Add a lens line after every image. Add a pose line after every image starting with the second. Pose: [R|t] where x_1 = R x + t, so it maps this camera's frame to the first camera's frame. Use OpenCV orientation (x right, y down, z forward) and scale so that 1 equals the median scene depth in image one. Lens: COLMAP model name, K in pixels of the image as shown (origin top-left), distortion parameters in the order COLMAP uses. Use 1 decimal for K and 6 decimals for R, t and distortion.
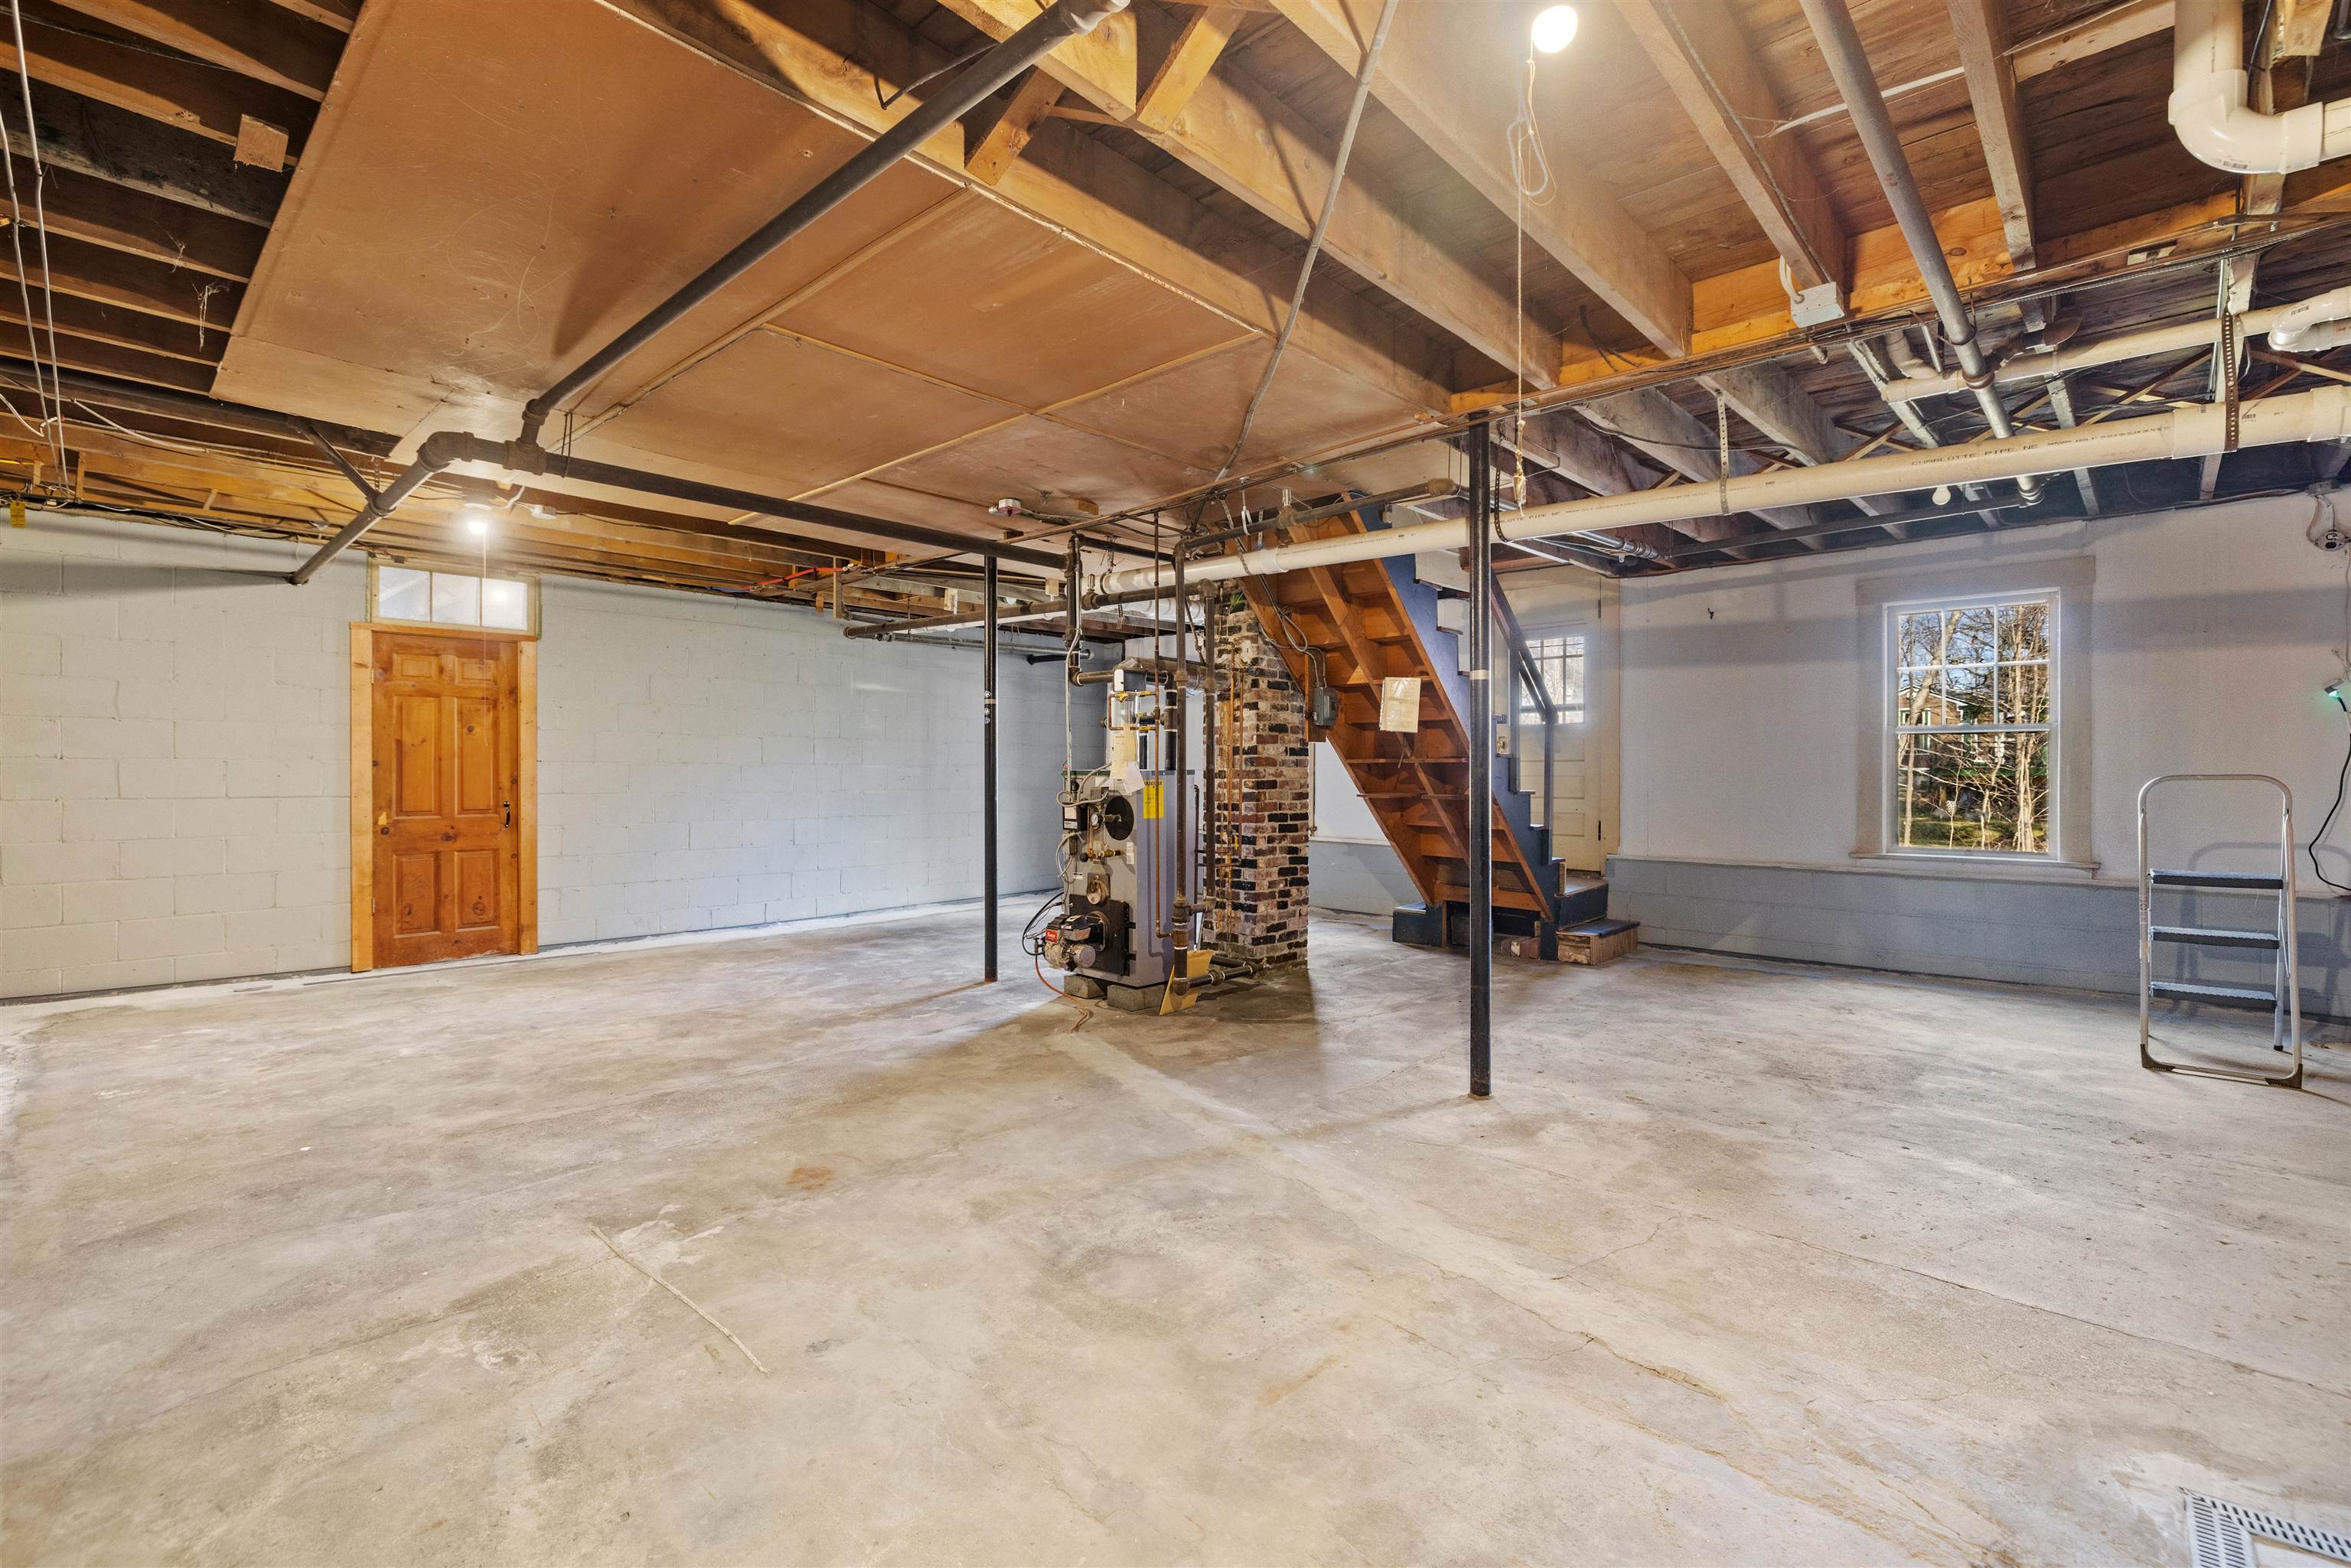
lens RADIAL K [[1042.8, 0, 1161.1], [0, 1042.8, 772.9], [0, 0, 1]] dist [-0.012033, -0.000077]
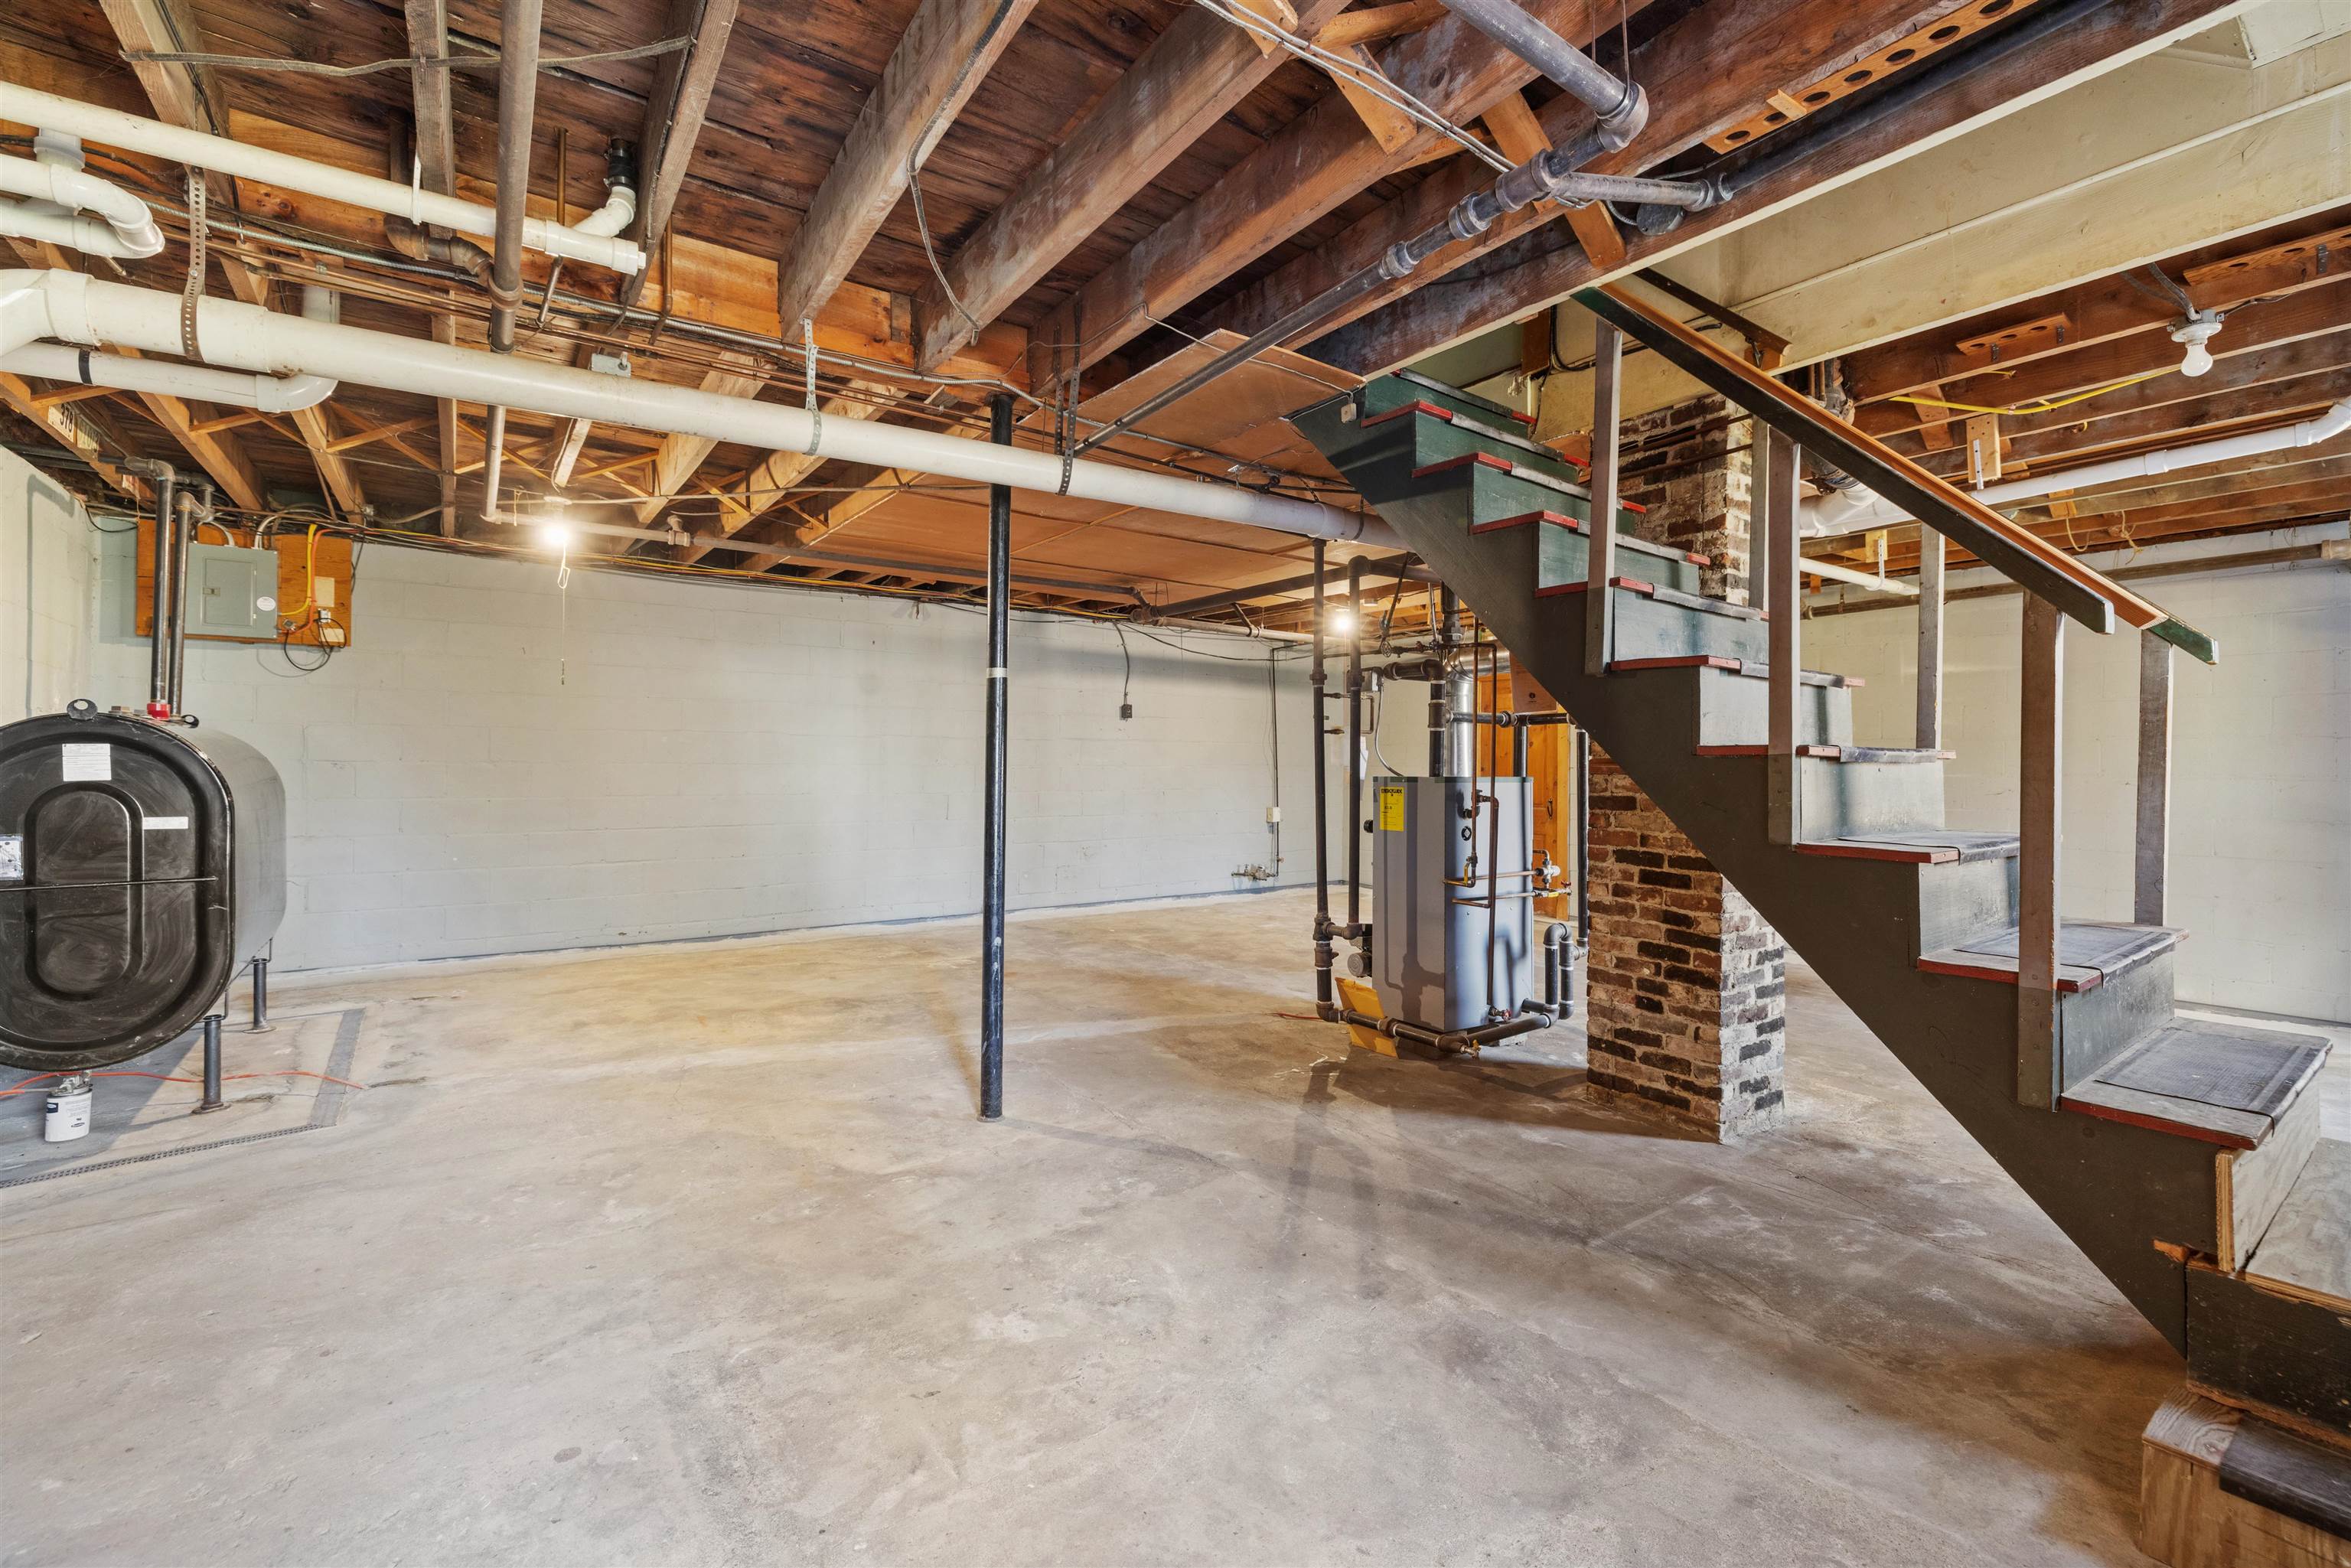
lens RADIAL K [[985.1, 0, 1171.8], [0, 985.1, 764.7], [0, 0, 1]] dist [-0.004423, -0.000086]
pose [[-0.193467, 0.004795, -0.981095, 1.281359], [-0.007562, 0.999951, 0.006378, -0.023212], [0.981078, 0.008653, -0.193421, 1.479000]]
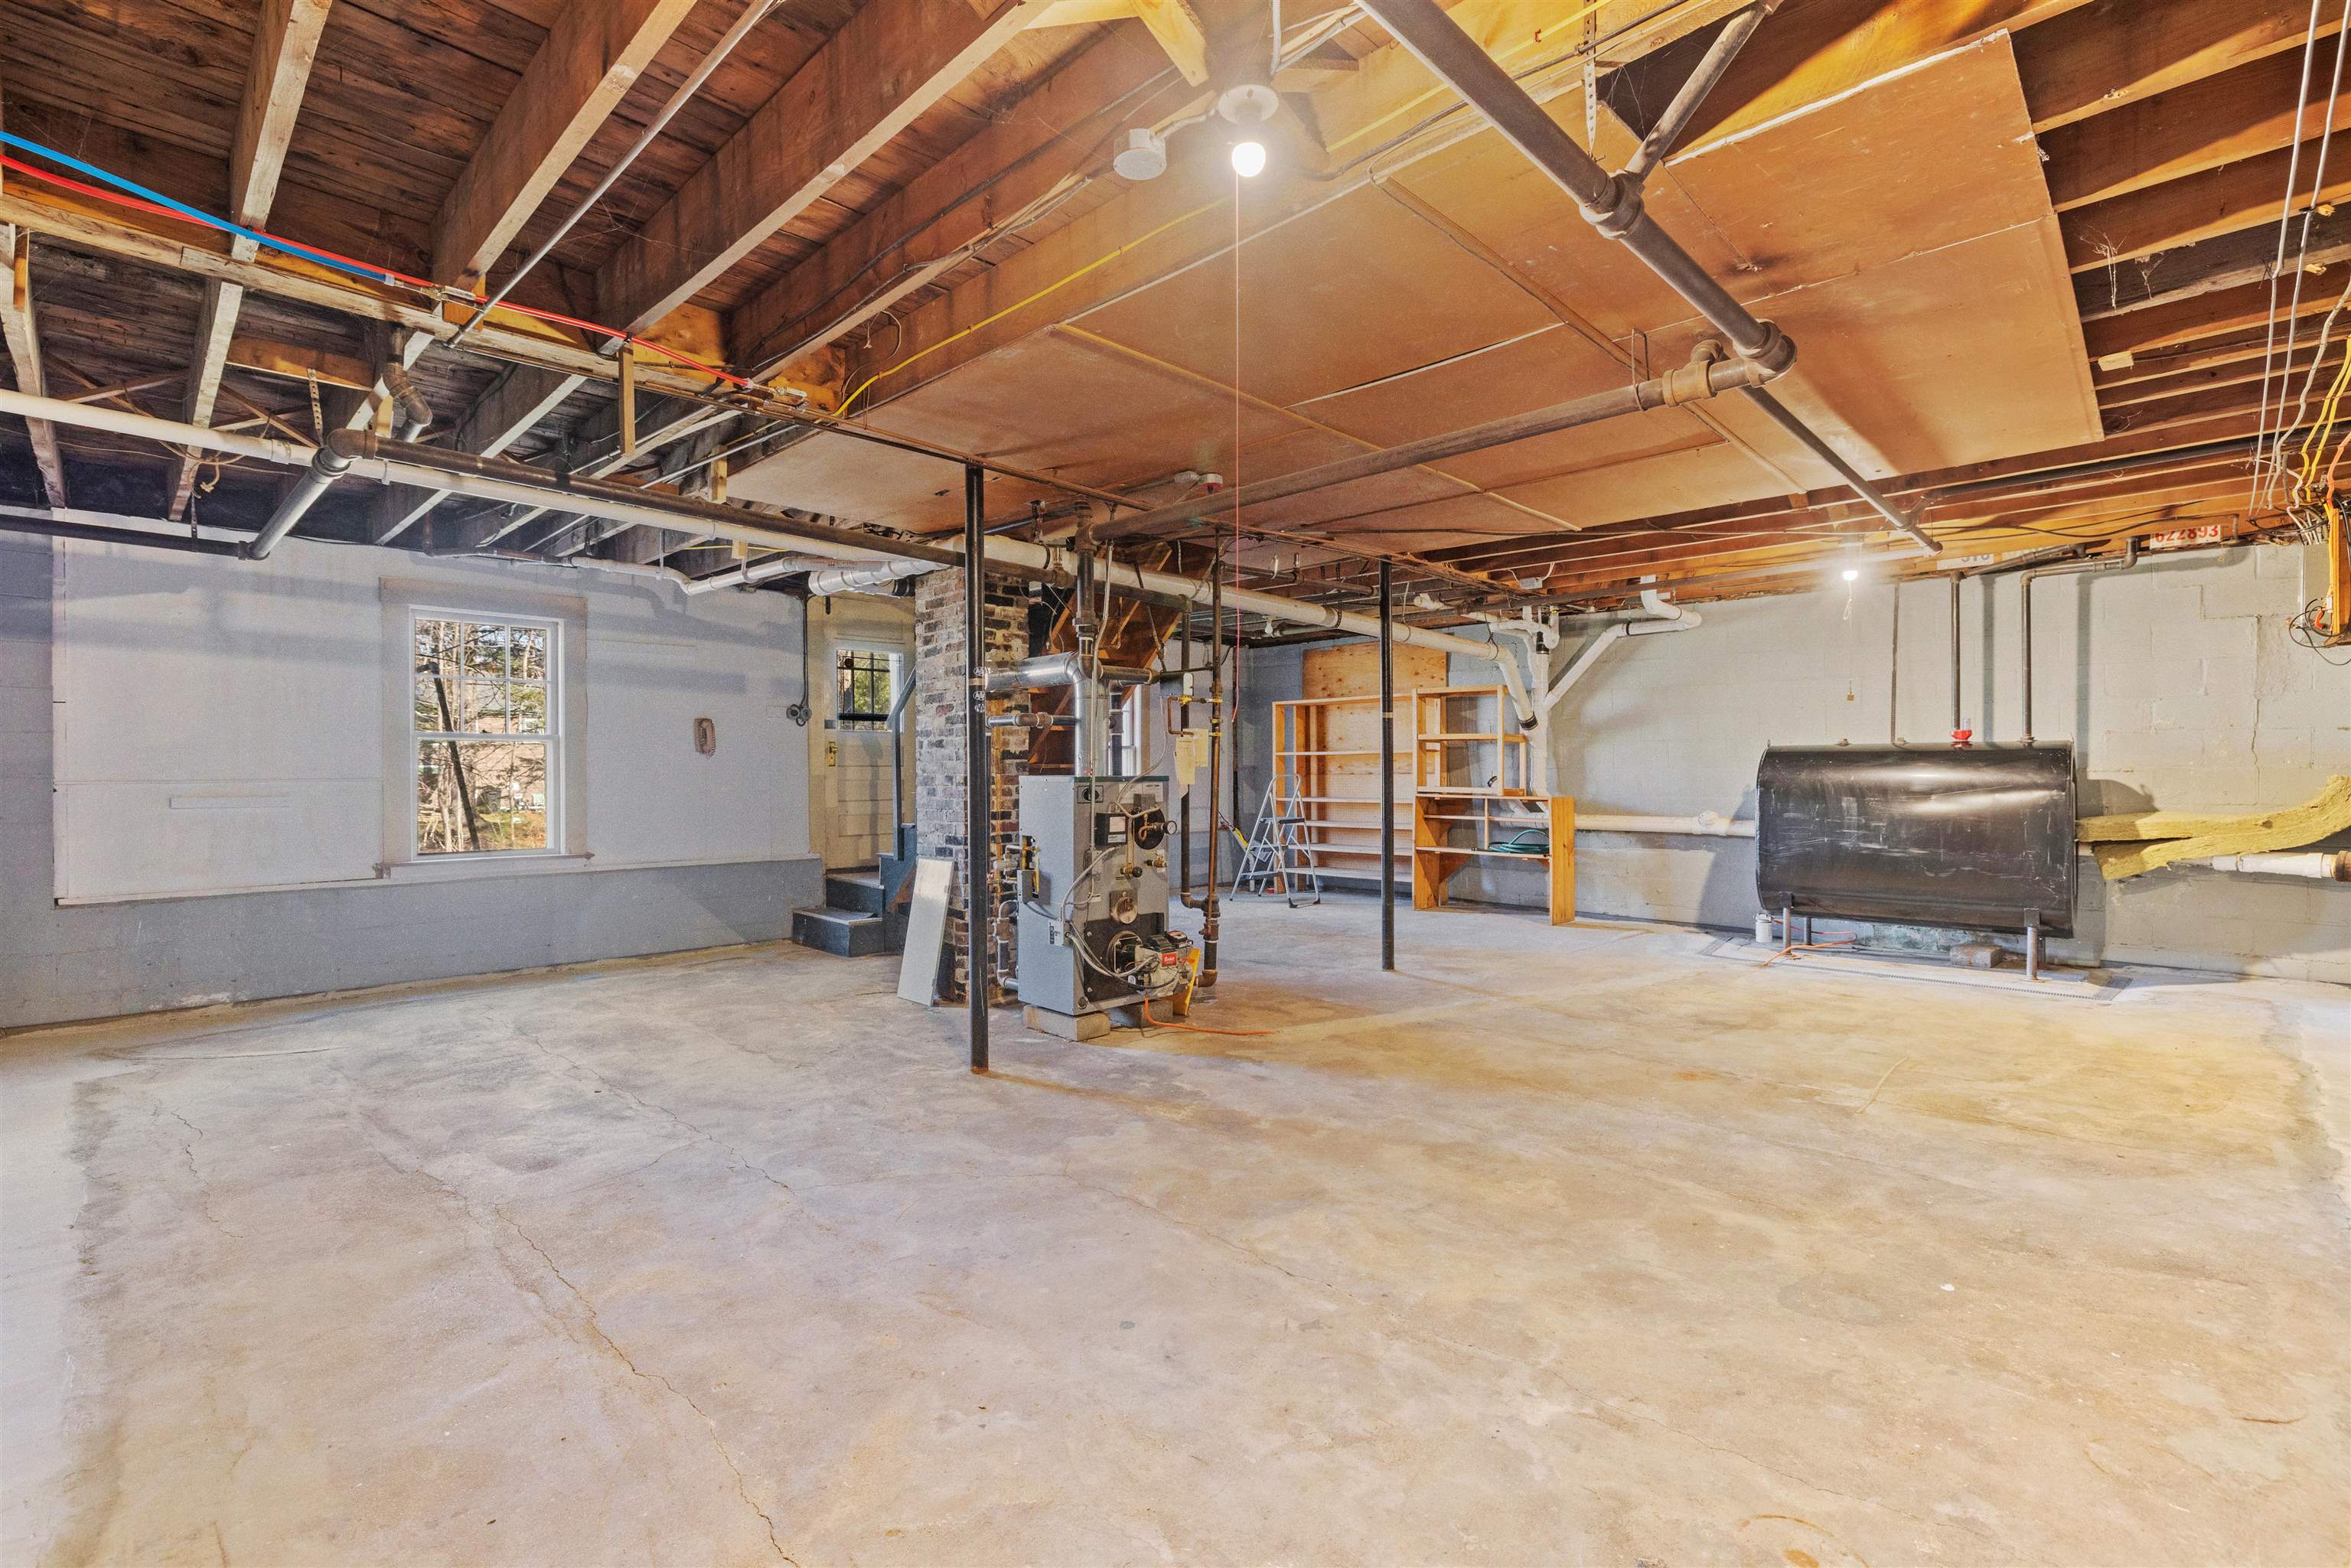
lens RADIAL K [[1042.8, 0, 1167.3], [0, 1042.8, 777.6], [0, 0, 1]] dist [-0.012033, -0.000077]
pose [[0.022399, -0.006589, 0.999727, -1.478845], [0.009191, 0.999937, 0.006384, -0.009564], [-0.999707, 0.009045, 0.022458, 1.442740]]
